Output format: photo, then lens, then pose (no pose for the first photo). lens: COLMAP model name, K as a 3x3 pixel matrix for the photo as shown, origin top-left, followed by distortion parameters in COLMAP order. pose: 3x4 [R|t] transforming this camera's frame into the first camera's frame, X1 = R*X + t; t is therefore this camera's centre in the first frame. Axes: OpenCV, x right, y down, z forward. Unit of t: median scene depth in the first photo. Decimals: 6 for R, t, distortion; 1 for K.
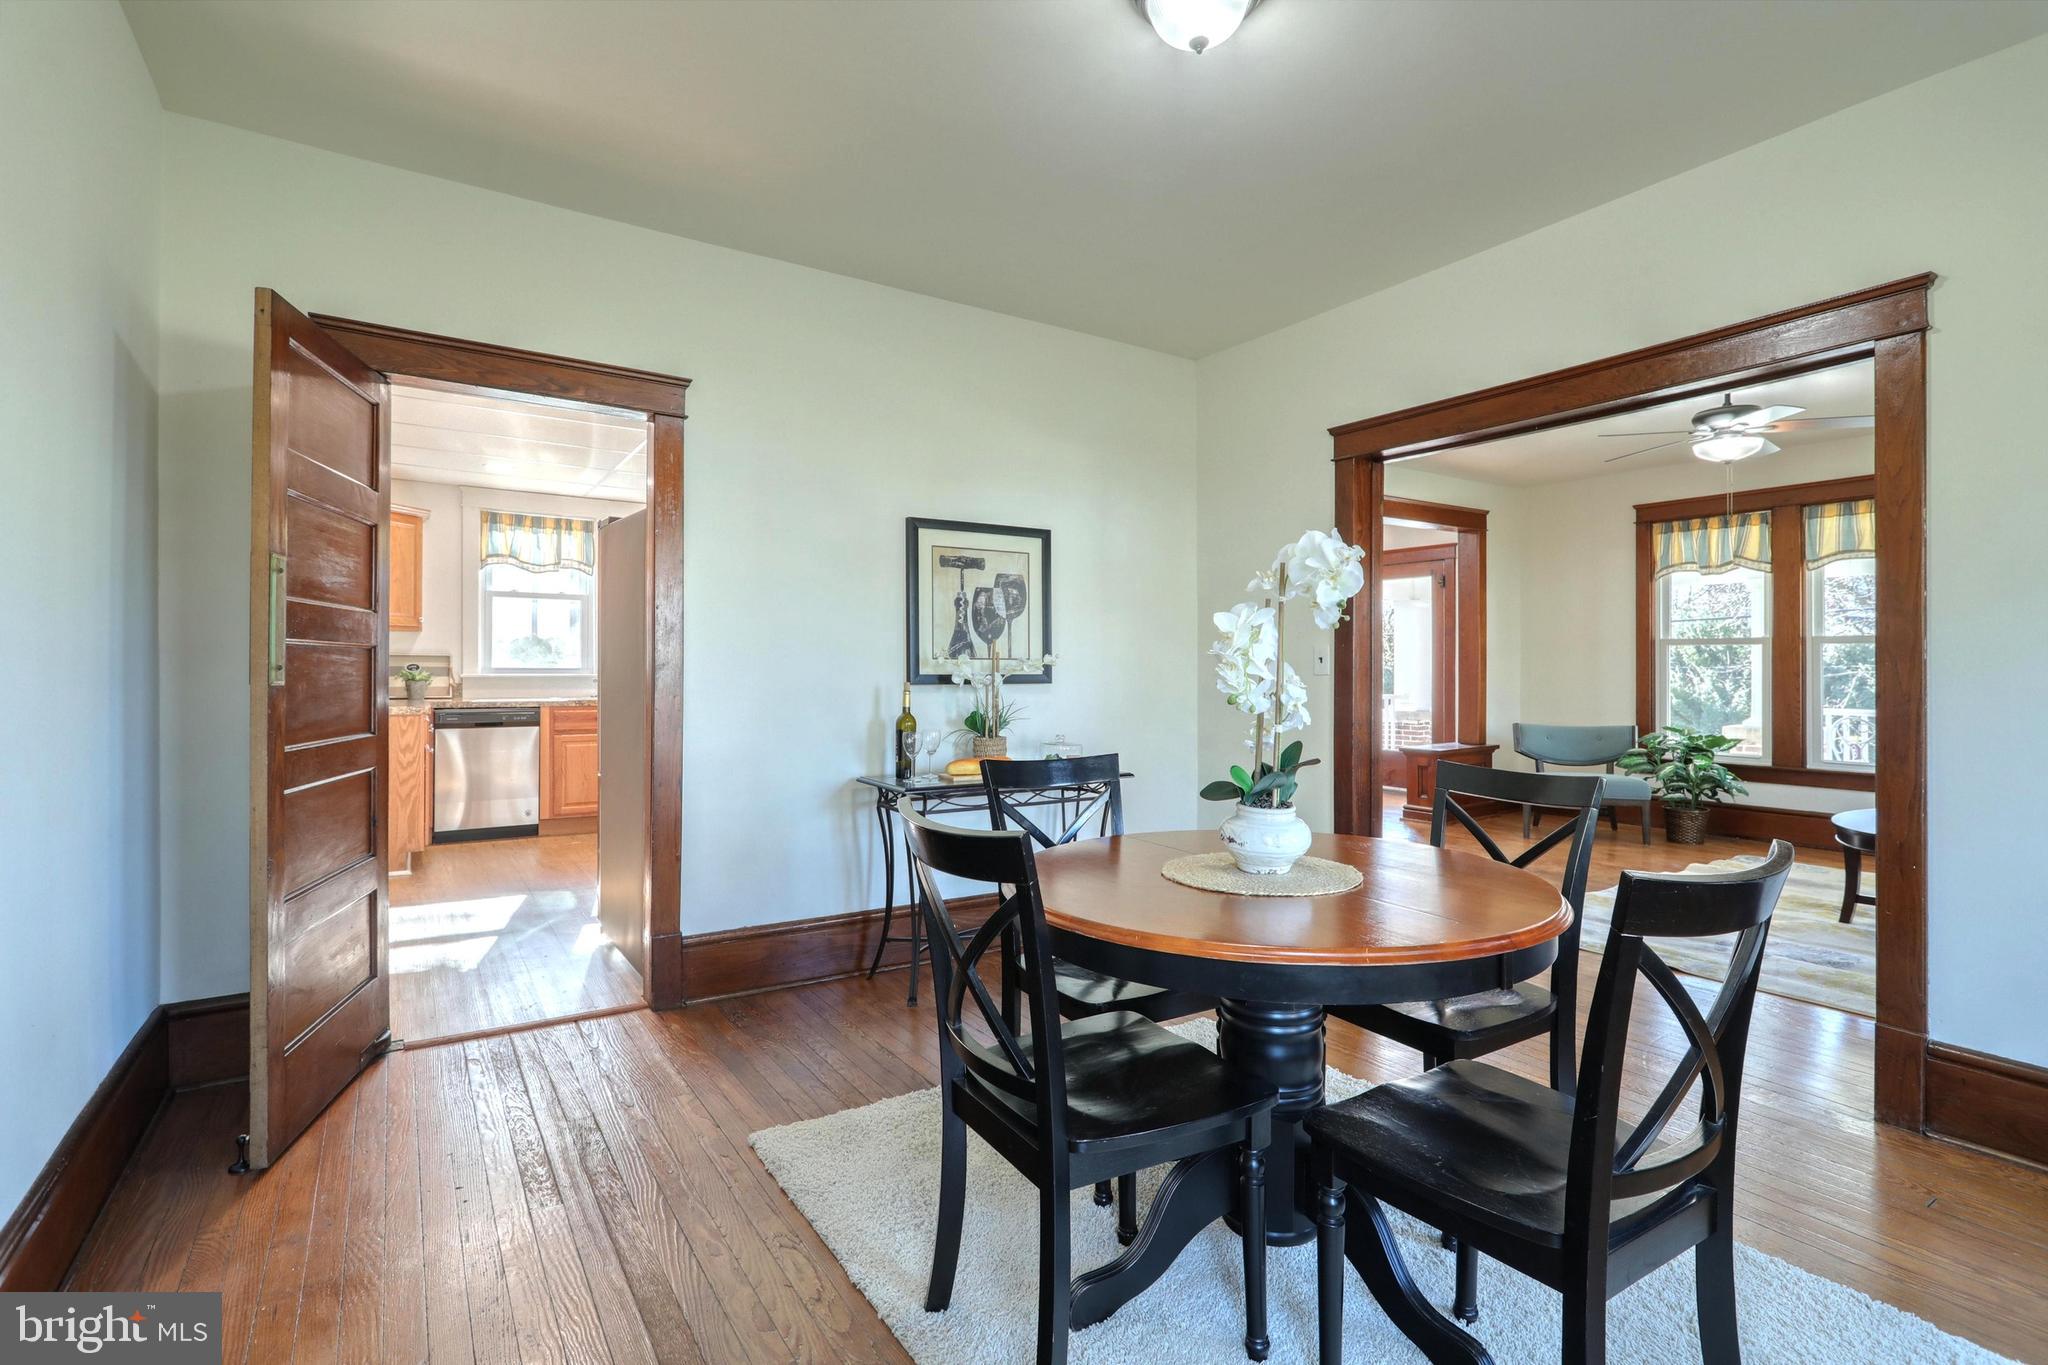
lens RADIAL K [[971.8, 0, 1046.6], [0, 971.8, 656.9], [0, 0, 1]] dist [-0.000014, 0.001369]
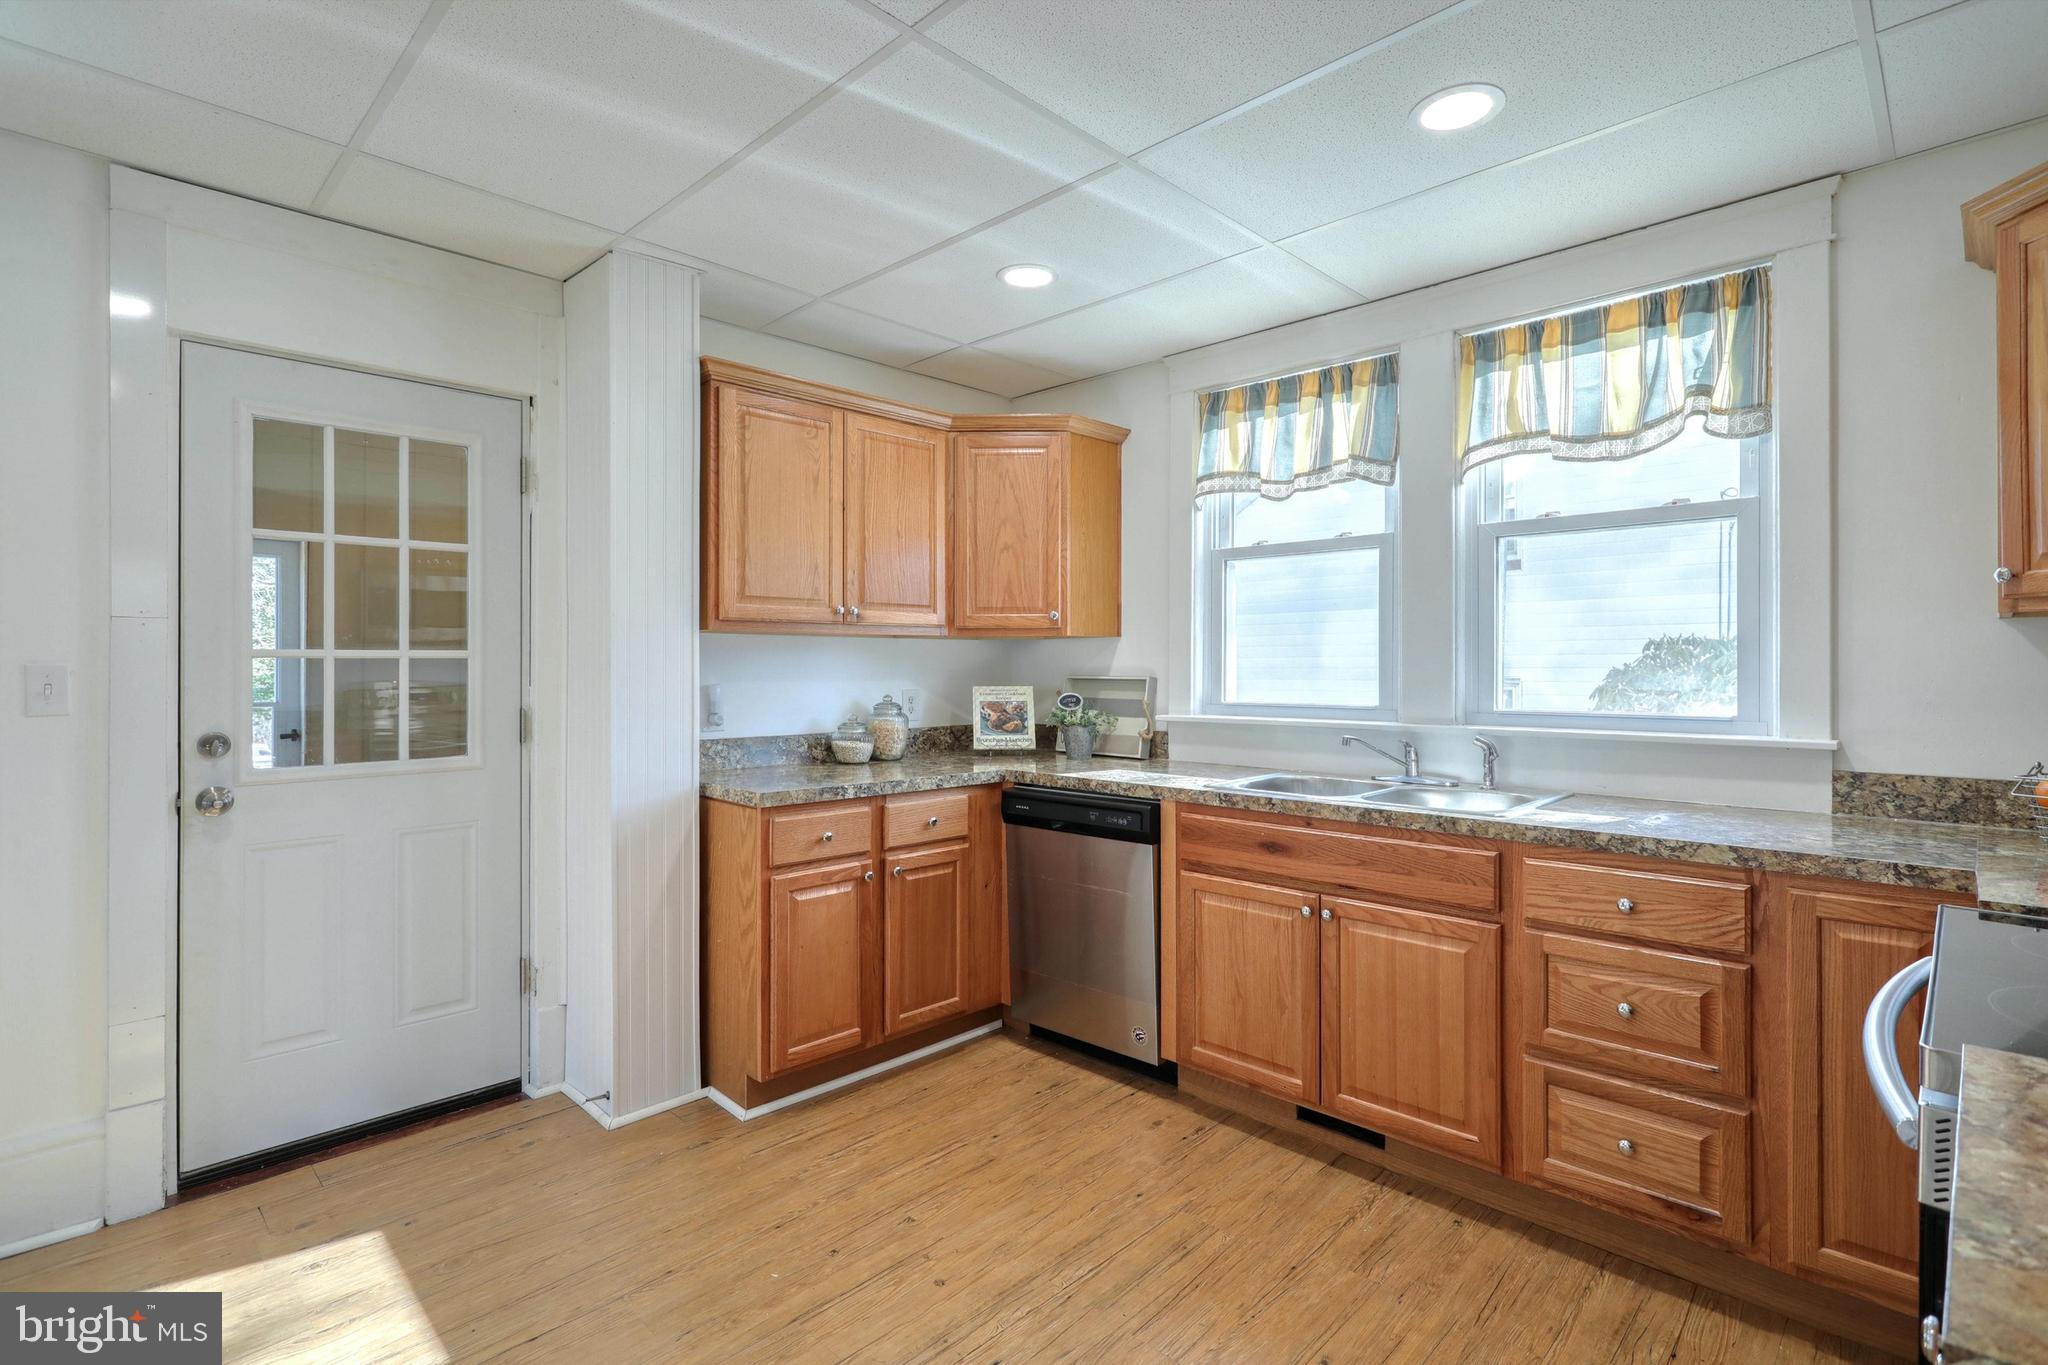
lens RADIAL K [[971.8, 0, 1057.9], [0, 971.8, 659.8], [0, 0, 1]] dist [-0.000014, 0.001369]
pose [[0.206137, -0.008497, -0.978486, -0.101354], [0.009428, 0.999933, -0.006697, -0.008743], [0.978478, -0.007844, 0.206204, 0.841589]]
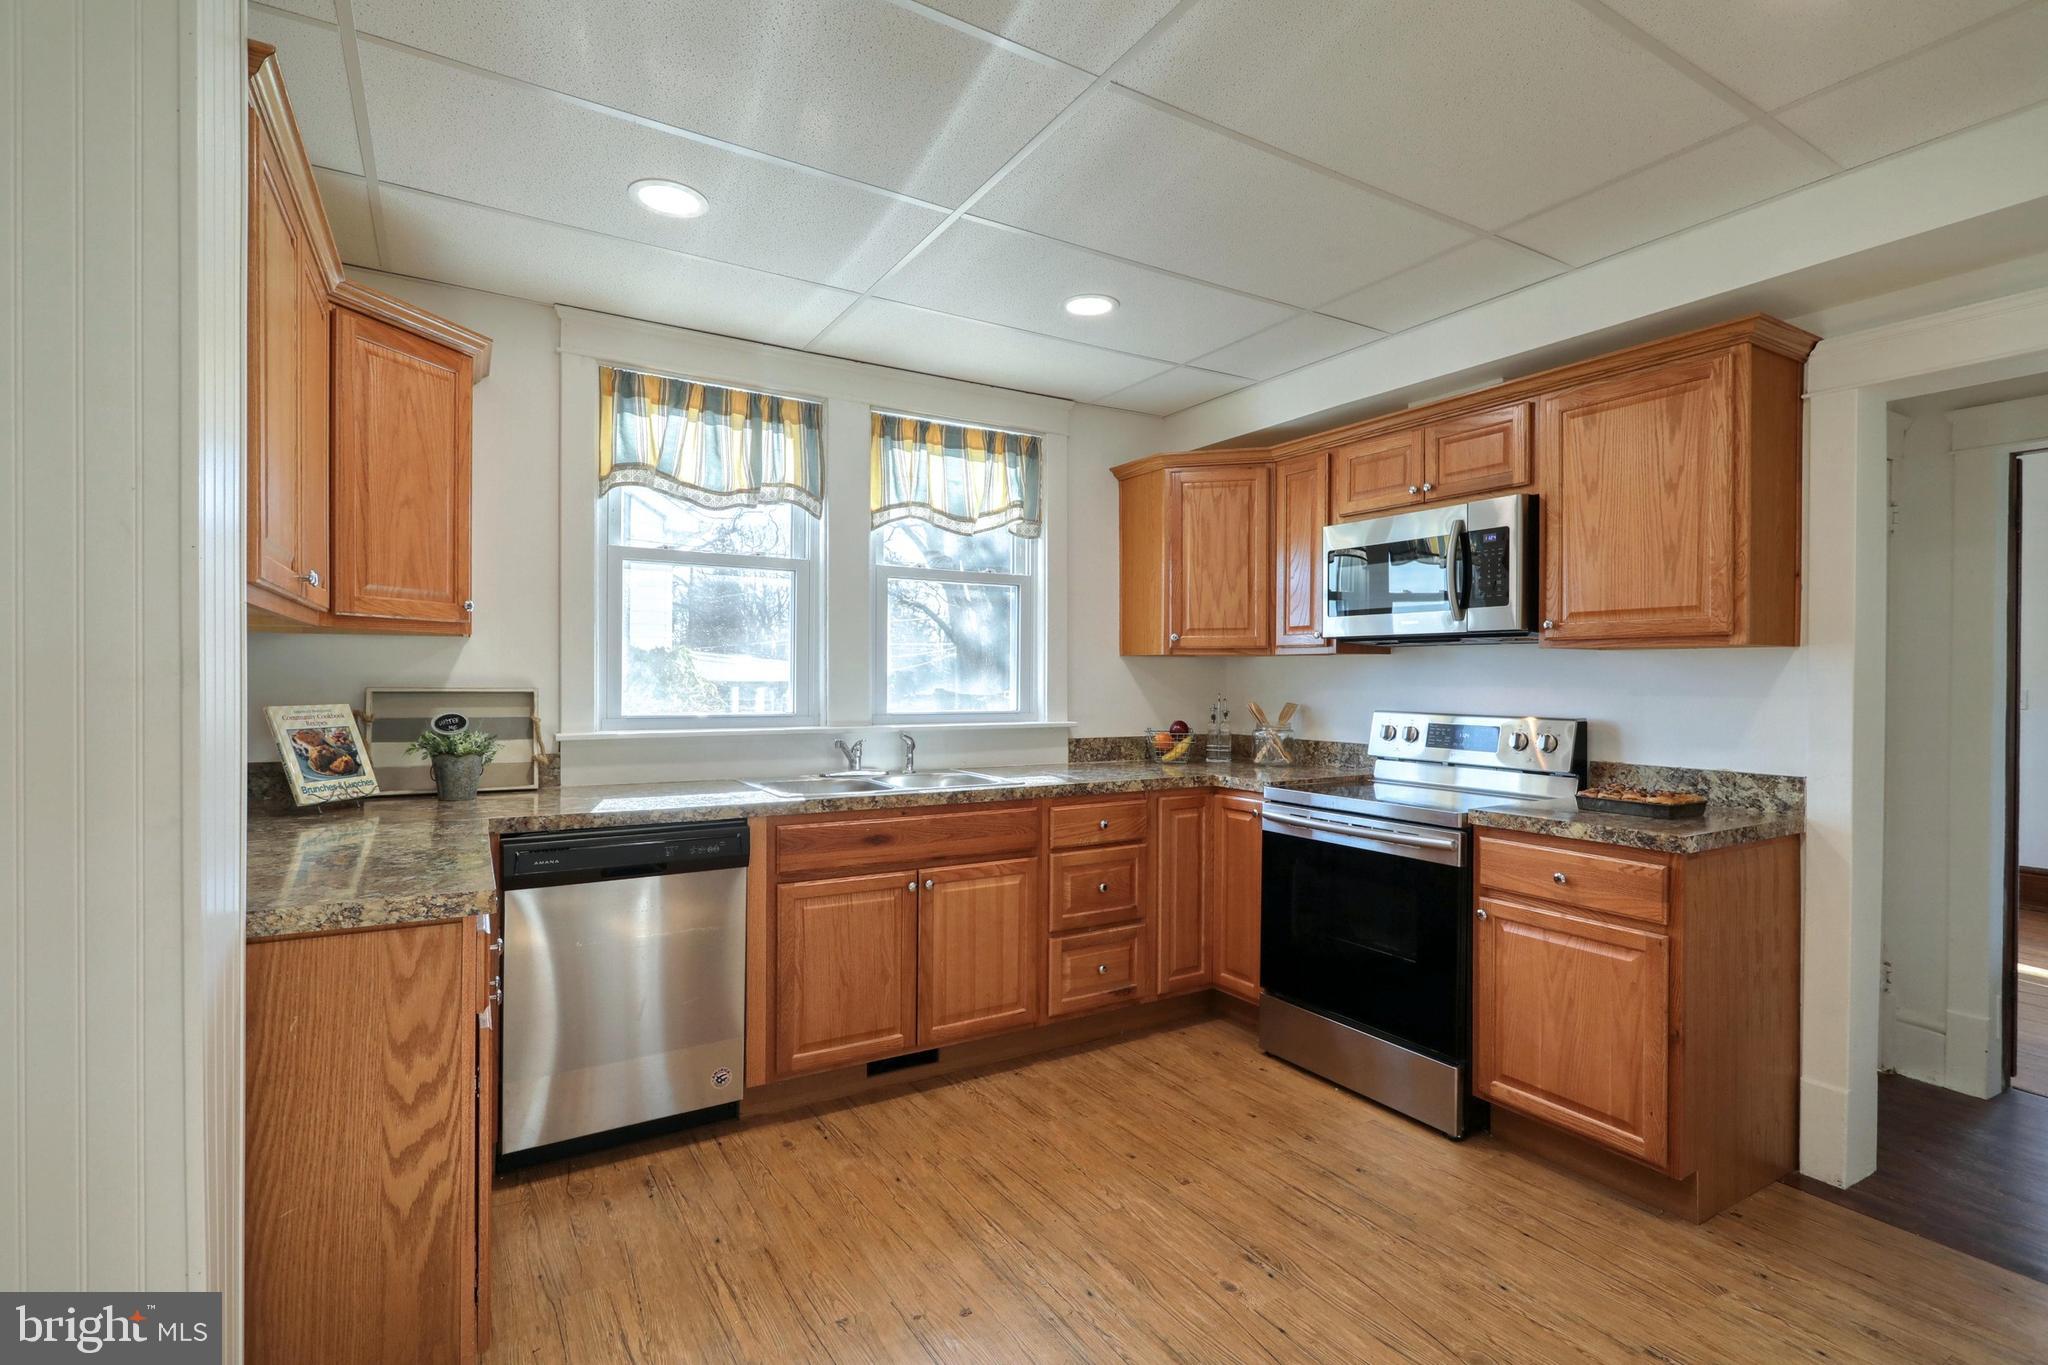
lens RADIAL K [[971.8, 0, 1027.5], [0, 971.8, 677.1], [0, 0, 1]] dist [-0.000014, 0.001369]
pose [[0.998438, 0.007134, -0.055414, -0.369139], [-0.006591, 0.999929, 0.009962, -0.013366], [0.055481, -0.009581, 0.998414, 0.577997]]
